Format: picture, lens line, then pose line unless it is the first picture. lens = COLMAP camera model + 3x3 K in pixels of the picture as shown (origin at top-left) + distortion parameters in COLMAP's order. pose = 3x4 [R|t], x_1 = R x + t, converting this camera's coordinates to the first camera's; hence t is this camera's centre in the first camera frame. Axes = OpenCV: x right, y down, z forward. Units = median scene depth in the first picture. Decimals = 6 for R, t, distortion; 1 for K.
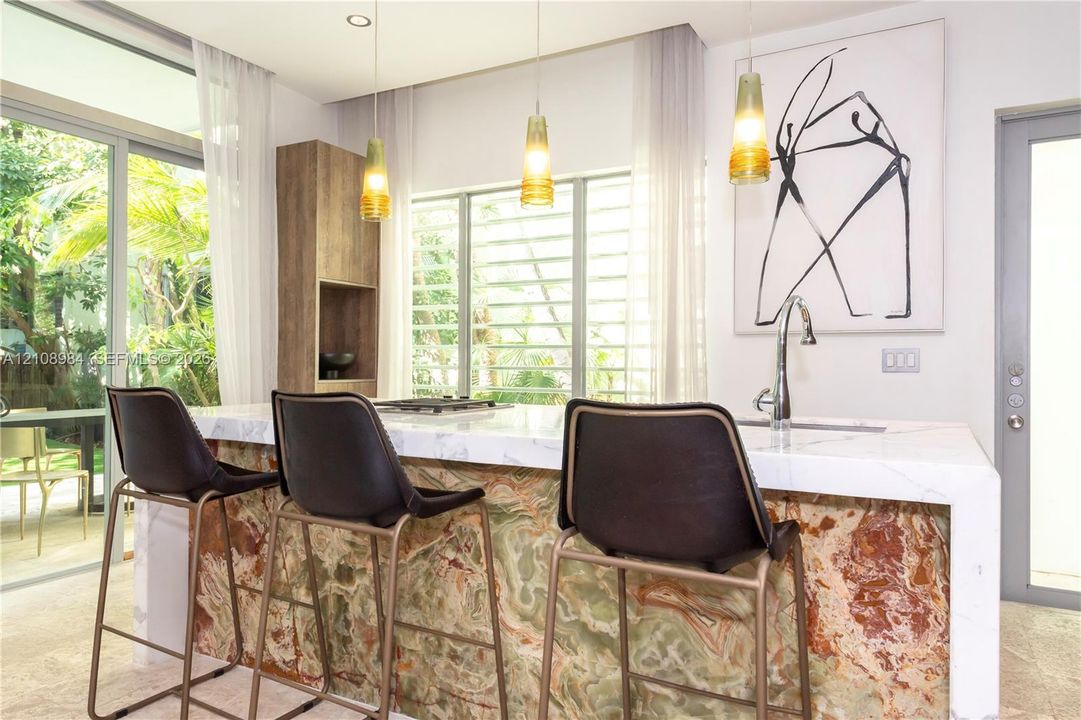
lens RADIAL K [[710.4, 0, 548.9], [0, 710.4, 355.0], [0, 0, 1]] dist [0.021304, -0.015672]
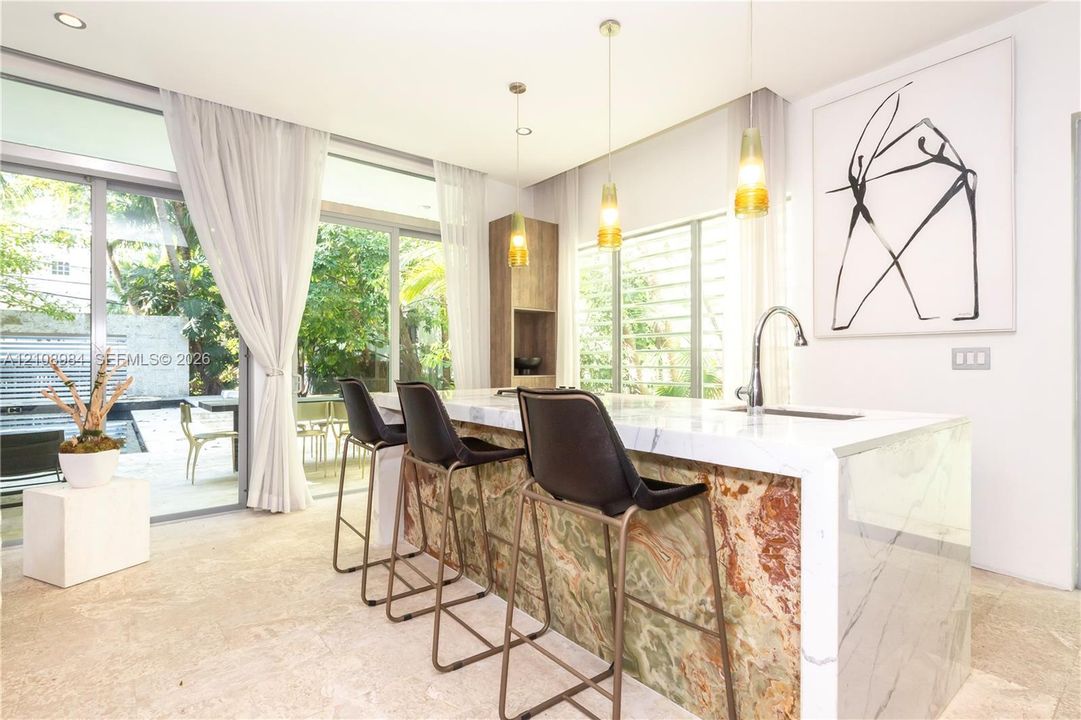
lens RADIAL K [[525.2, 0, 543.9], [0, 525.2, 361.9], [0, 0, 1]] dist [0.004522, -0.004180]
pose [[0.926738, -0.007027, -0.375642, 0.245146], [0.009567, 0.999942, 0.004898, 0.003400], [0.375586, -0.008133, 0.926752, 0.011176]]
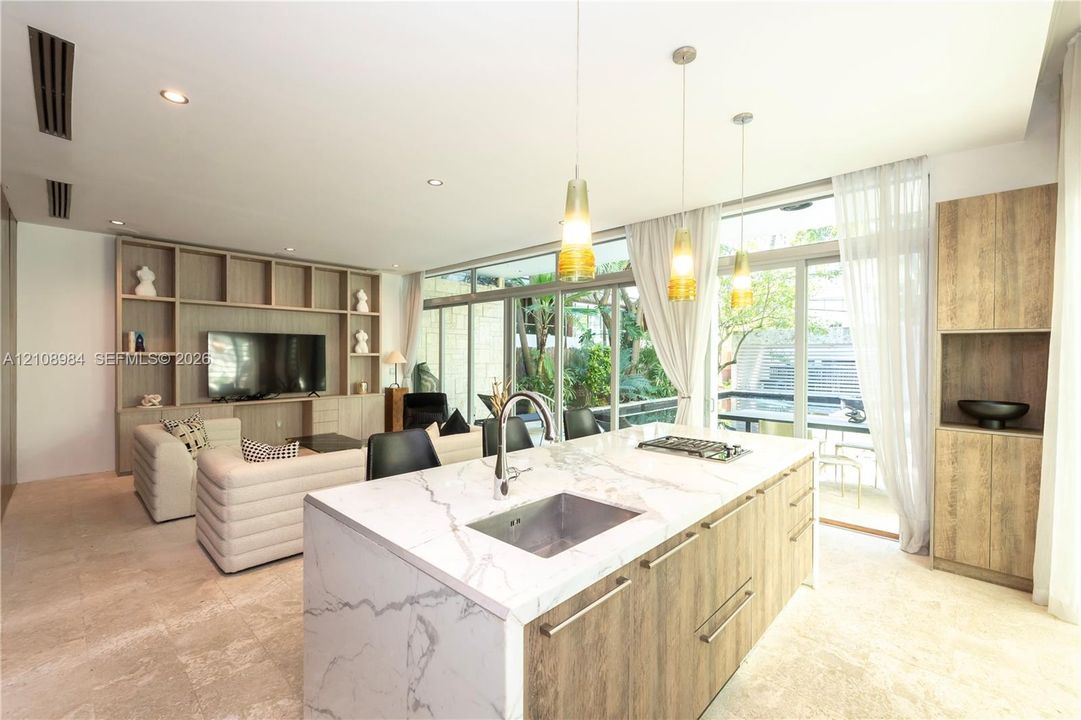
lens RADIAL K [[478.9, 0, 545.5], [0, 478.9, 353.0], [0, 0, 1]] dist [0.014339, -0.000924]
pose [[-0.281517, -0.001474, -0.959555, 0.899821], [0.003897, 0.999989, -0.002679, -0.126272], [0.959548, -0.004494, -0.281508, 1.068284]]
